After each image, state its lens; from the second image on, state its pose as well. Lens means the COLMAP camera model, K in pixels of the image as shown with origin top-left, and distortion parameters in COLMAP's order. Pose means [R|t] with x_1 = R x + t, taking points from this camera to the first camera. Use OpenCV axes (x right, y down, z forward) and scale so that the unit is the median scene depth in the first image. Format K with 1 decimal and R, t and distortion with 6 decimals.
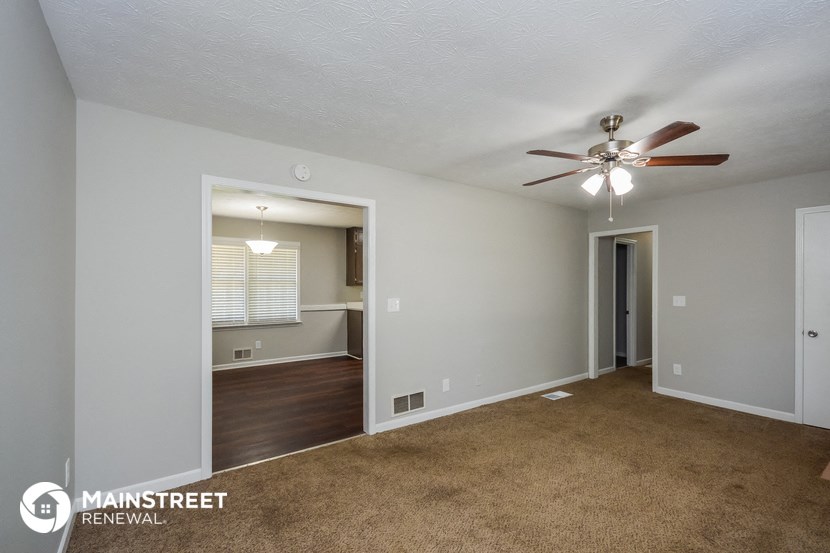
lens RADIAL K [[373.0, 0, 415.8], [0, 373.0, 285.6], [0, 0, 1]] dist [-0.000611, -0.000253]
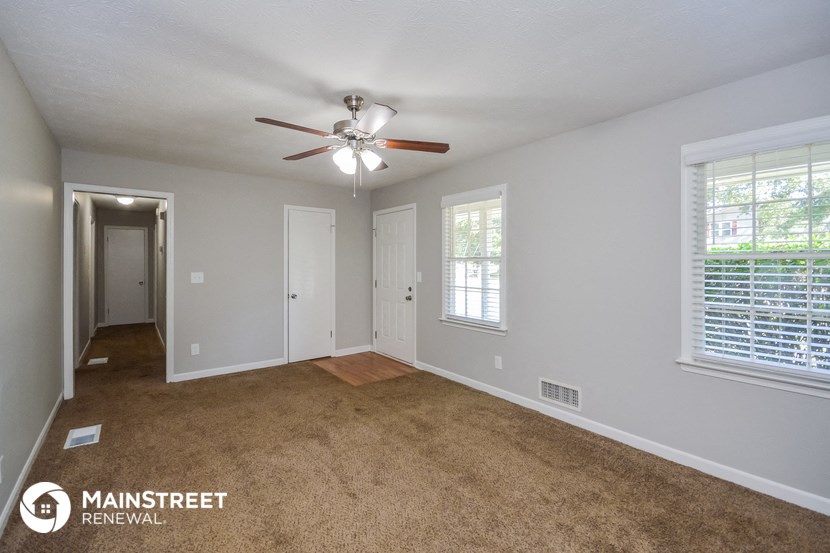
lens RADIAL K [[375.3, 0, 415.1], [0, 375.3, 263.3], [0, 0, 1]] dist [0.001196, 0.000223]
pose [[-0.045351, -0.001992, 0.998969, -0.358142], [0.001433, 0.999997, 0.002059, 0.004270], [-0.998970, 0.001525, -0.045348, 0.607527]]
